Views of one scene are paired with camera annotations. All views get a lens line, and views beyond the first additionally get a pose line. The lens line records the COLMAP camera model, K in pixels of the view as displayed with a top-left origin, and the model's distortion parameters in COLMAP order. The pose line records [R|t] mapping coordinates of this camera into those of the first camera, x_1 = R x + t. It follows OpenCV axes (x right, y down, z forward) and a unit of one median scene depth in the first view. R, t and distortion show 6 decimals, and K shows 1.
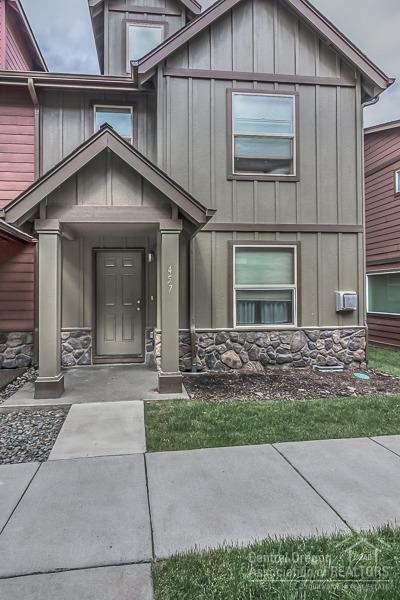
lens RADIAL K [[305.2, 0, 199.7], [0, 305.2, 292.7], [0, 0, 1]] dist [-0.001260, 0.000275]
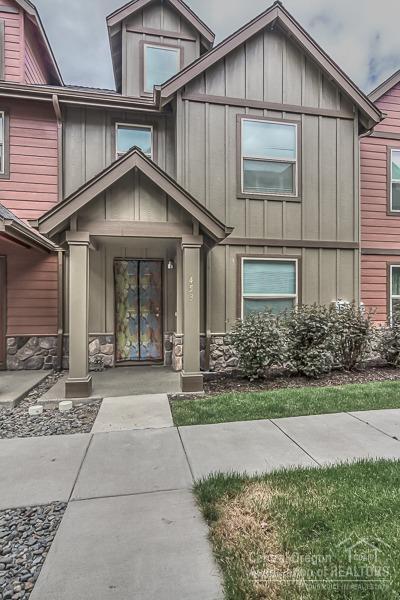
lens RADIAL K [[305.5, 0, 200.0], [0, 305.5, 300.0], [0, 0, 1]] dist [0.001283, -0.000239]
pose [[0.997459, 0.011490, 0.070307, -0.125967], [-0.012323, 0.999859, 0.011421, -0.014226], [-0.070166, -0.012258, 0.997460, -0.094632]]
